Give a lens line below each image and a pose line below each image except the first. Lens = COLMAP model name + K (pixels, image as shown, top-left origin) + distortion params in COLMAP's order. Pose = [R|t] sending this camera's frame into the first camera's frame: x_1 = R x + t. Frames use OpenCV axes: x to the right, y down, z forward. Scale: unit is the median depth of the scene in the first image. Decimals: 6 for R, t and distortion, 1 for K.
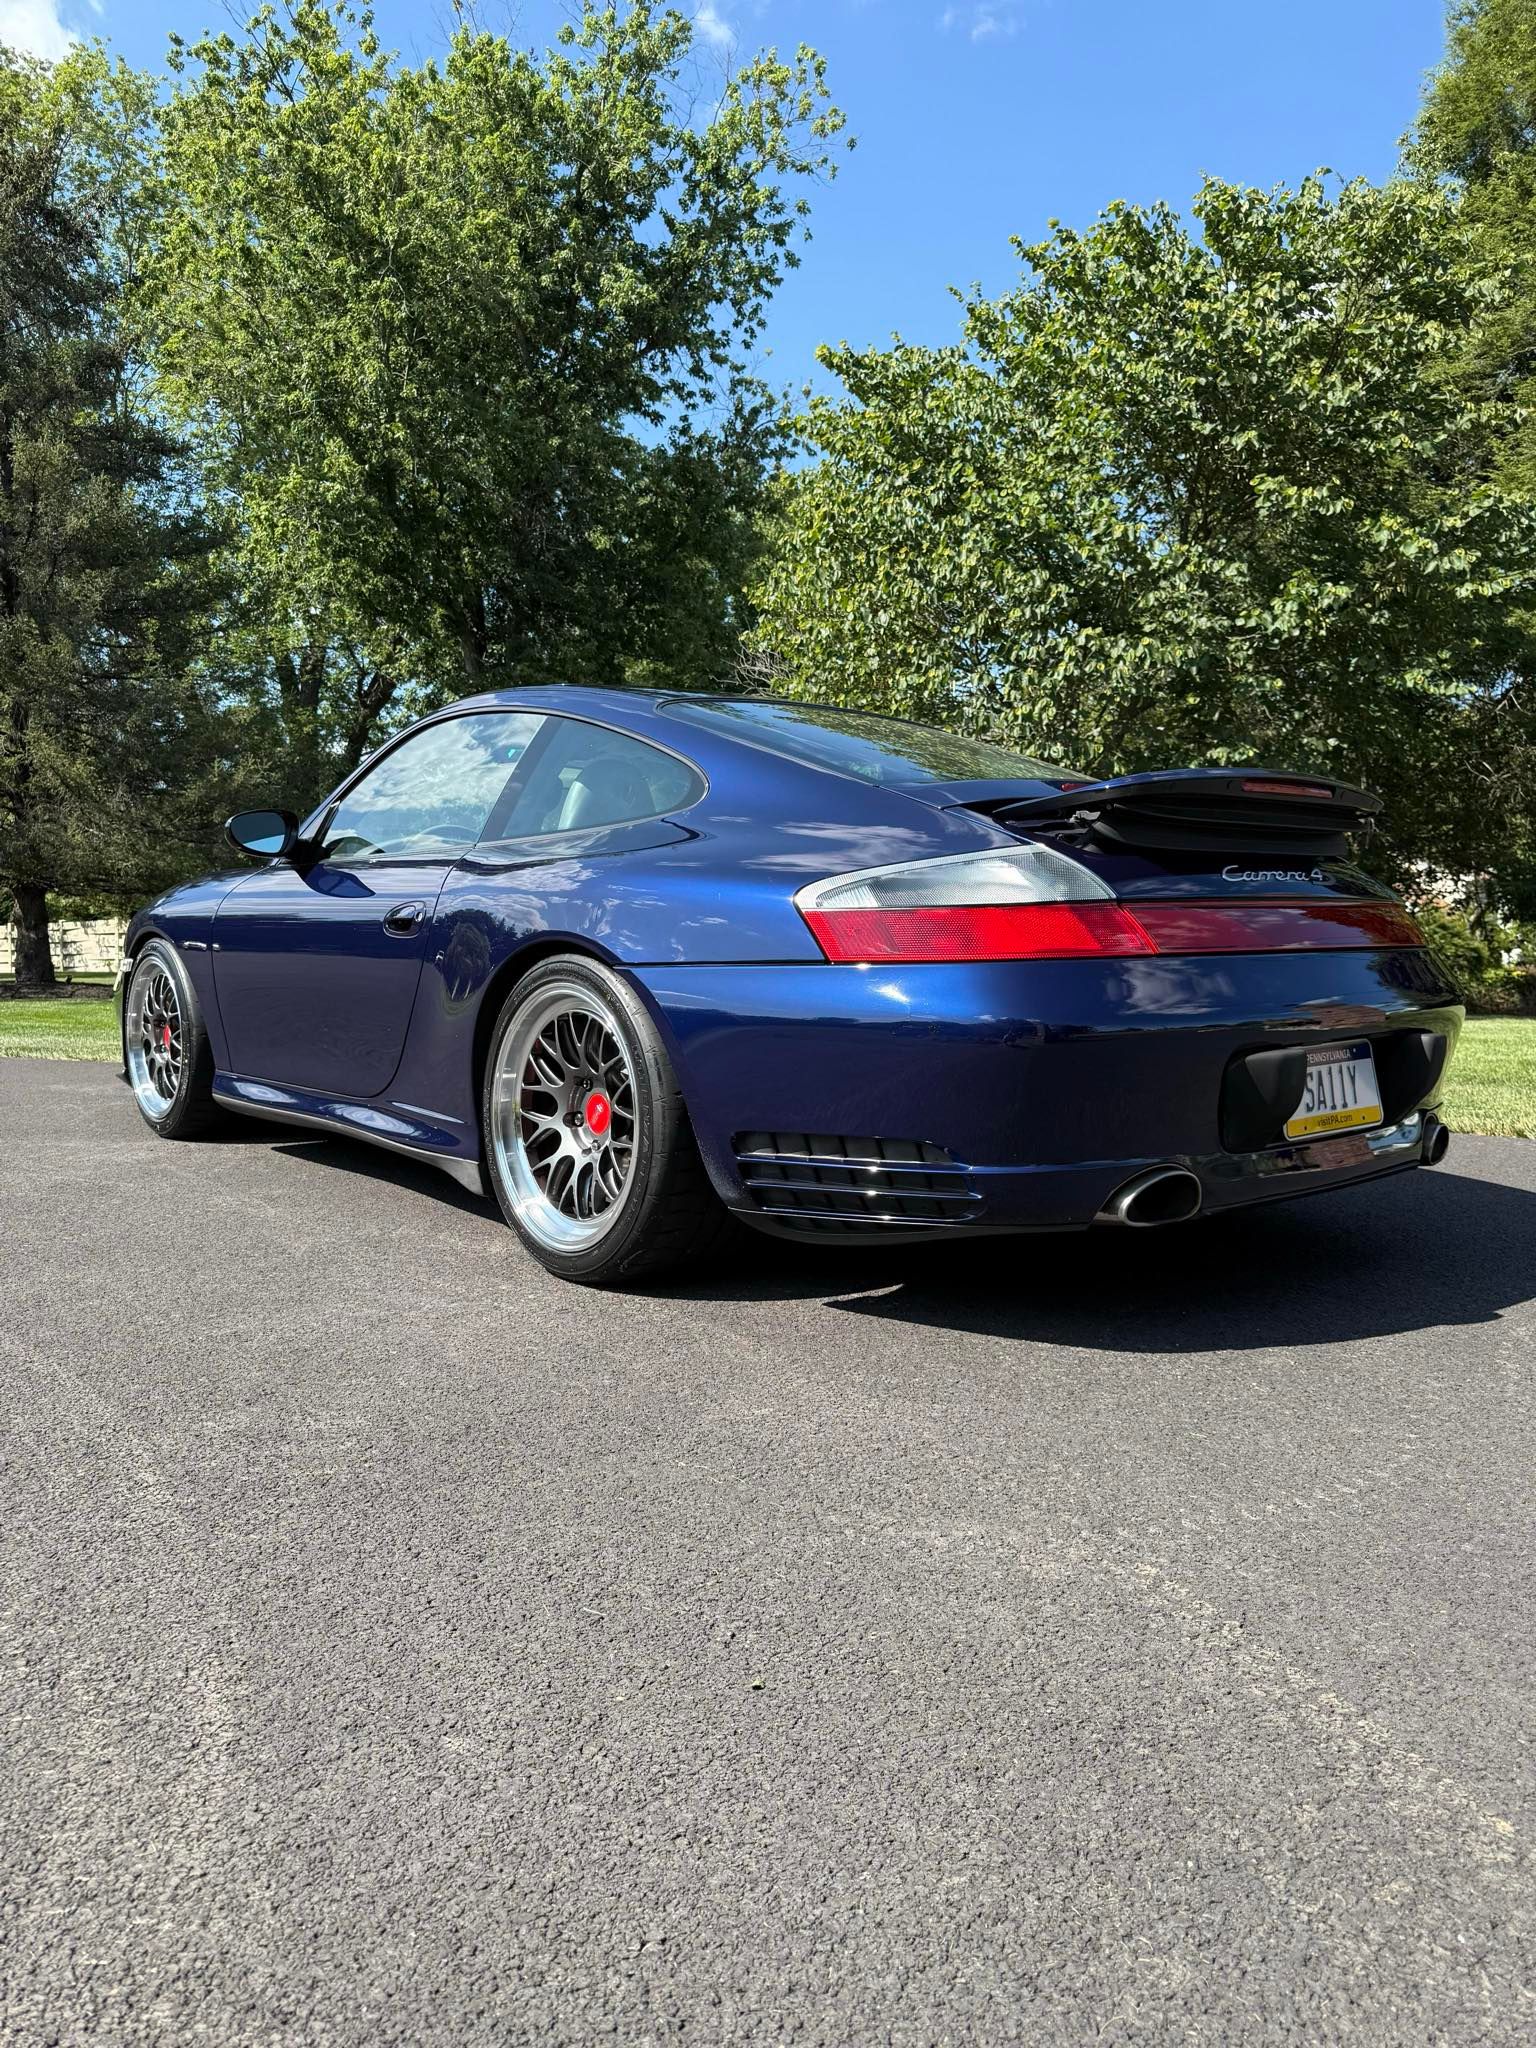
lens RADIAL K [[1786.8, 0, 769.9], [0, 1786.8, 1125.2], [0, 0, 1]] dist [0.119689, -0.027431]
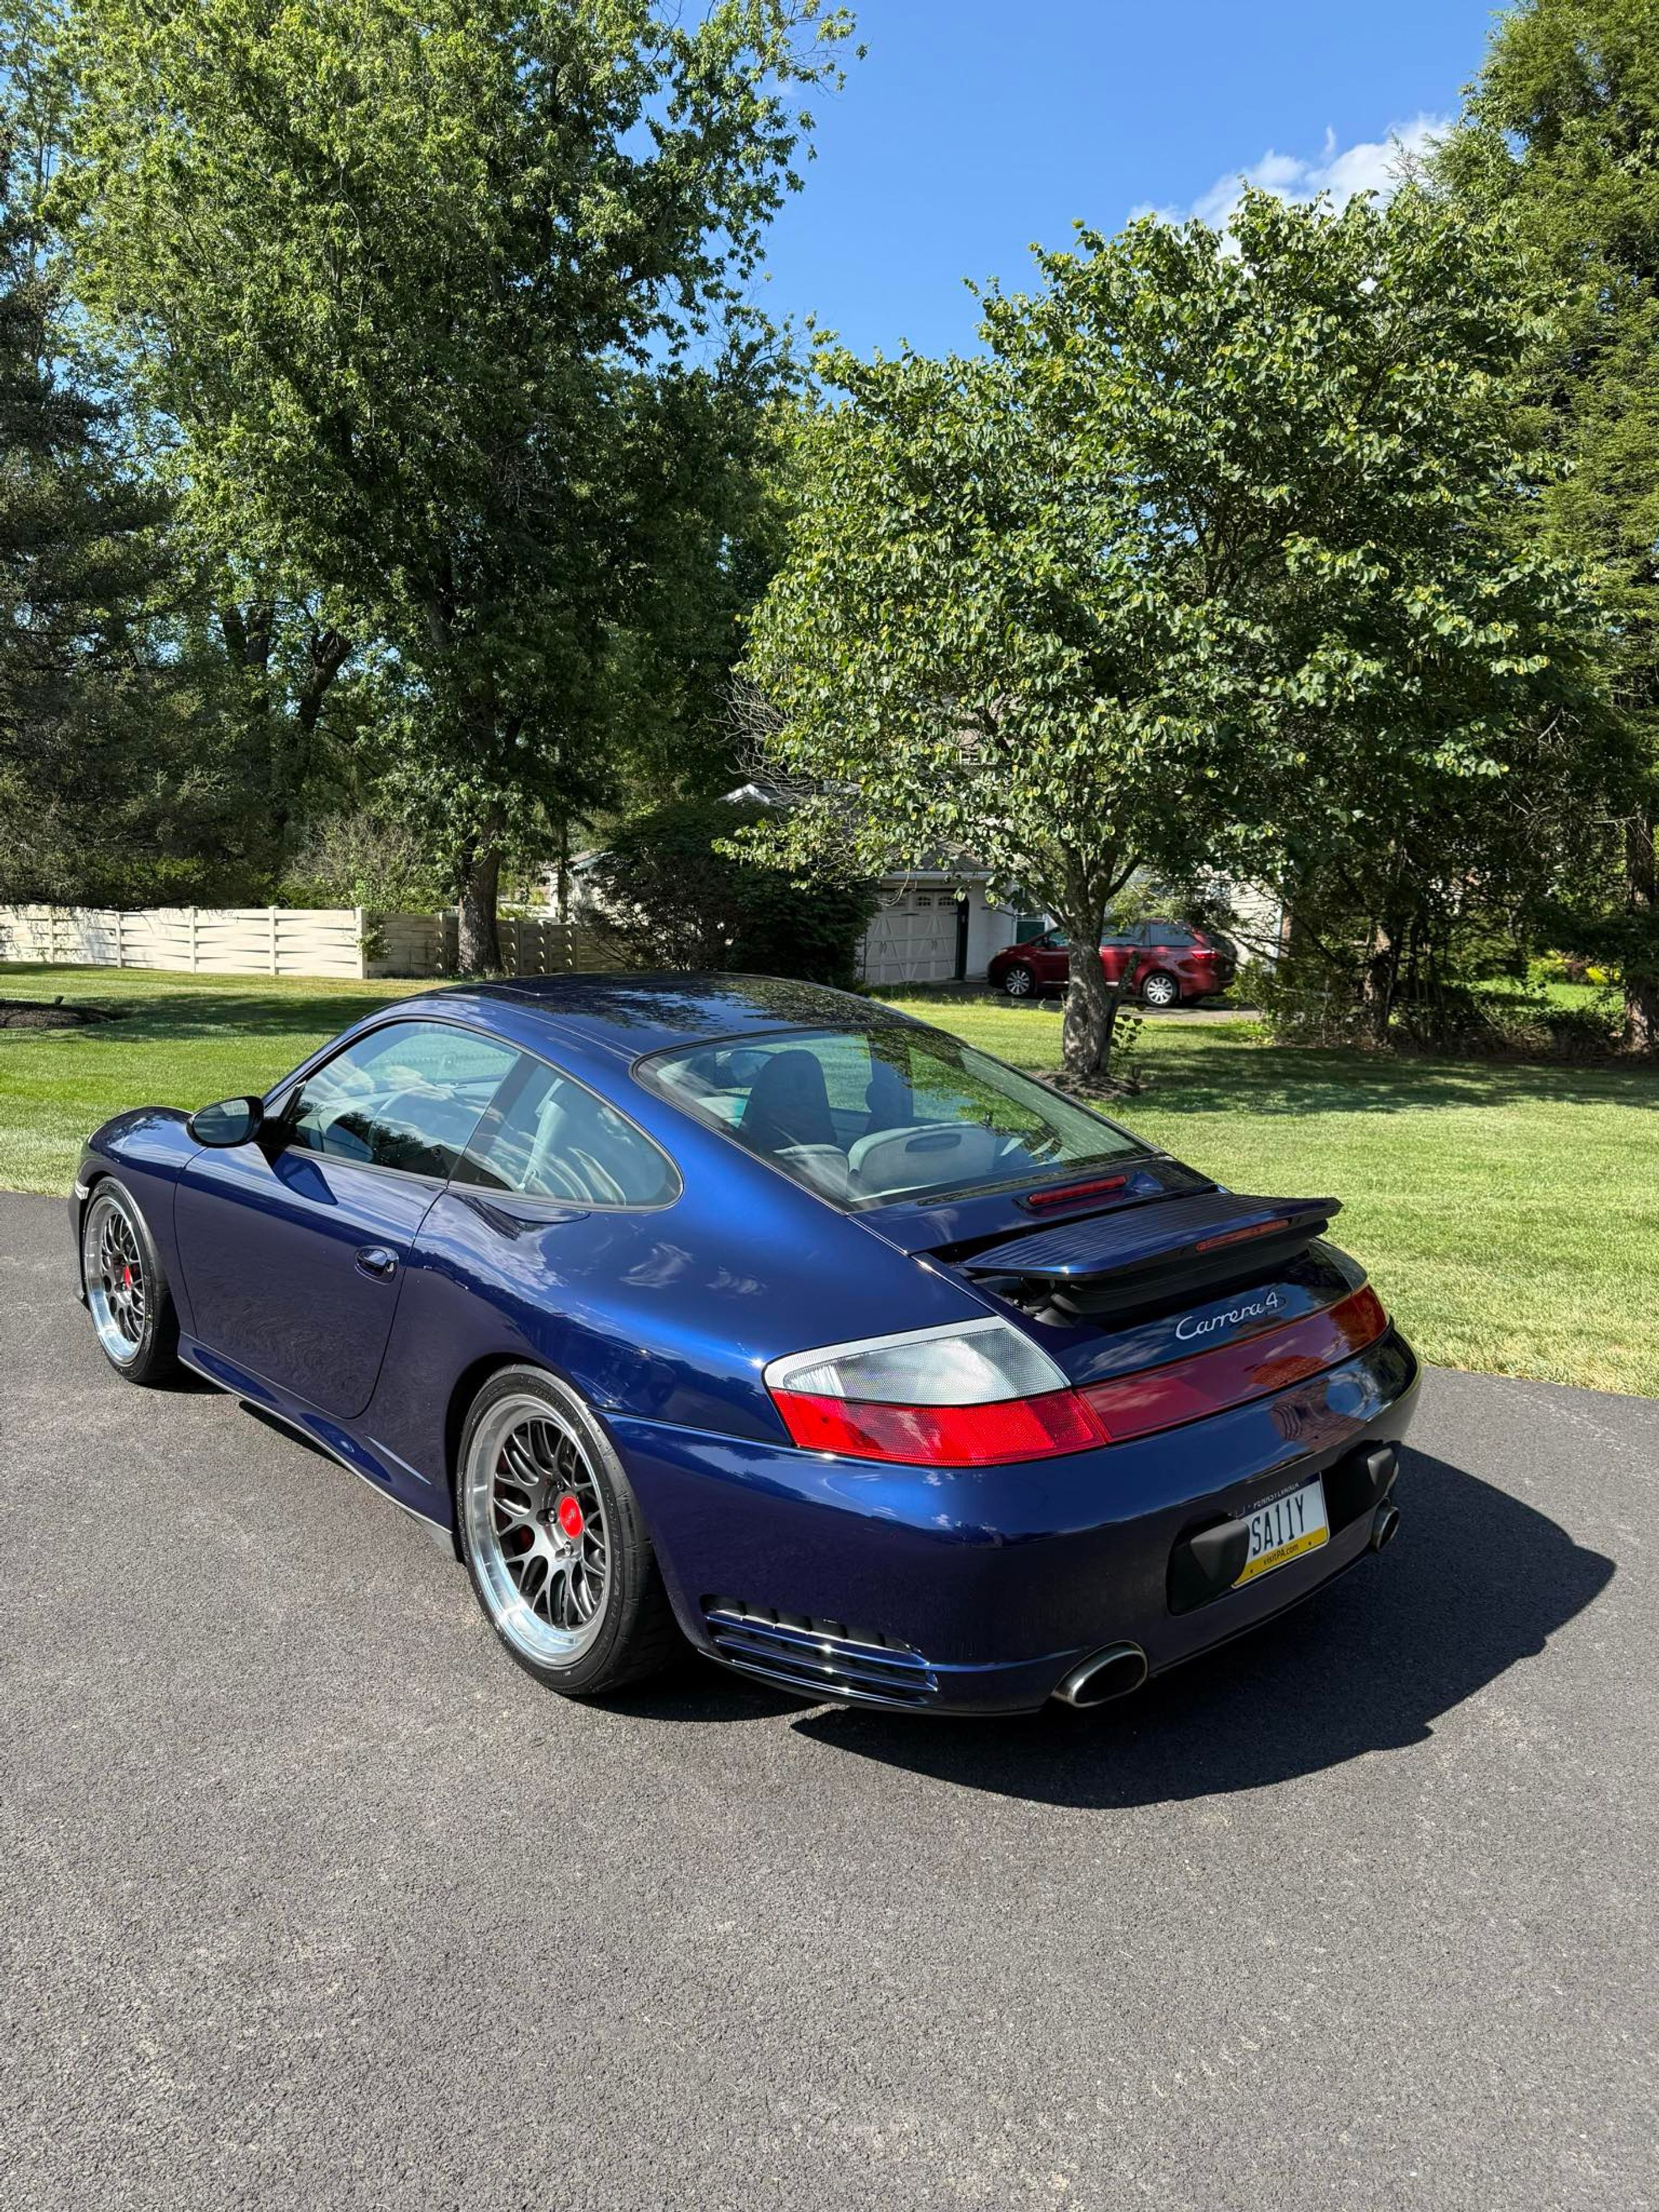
lens RADIAL K [[1929.8, 0, 831.6], [0, 1929.8, 1215.3], [0, 0, 1]] dist [0.119689, -0.027431]
pose [[0.999411, 0.009662, 0.032920, 0.004222], [-0.013012, 0.994582, 0.103140, -0.097461], [-0.031746, -0.103508, 0.994122, -0.023687]]
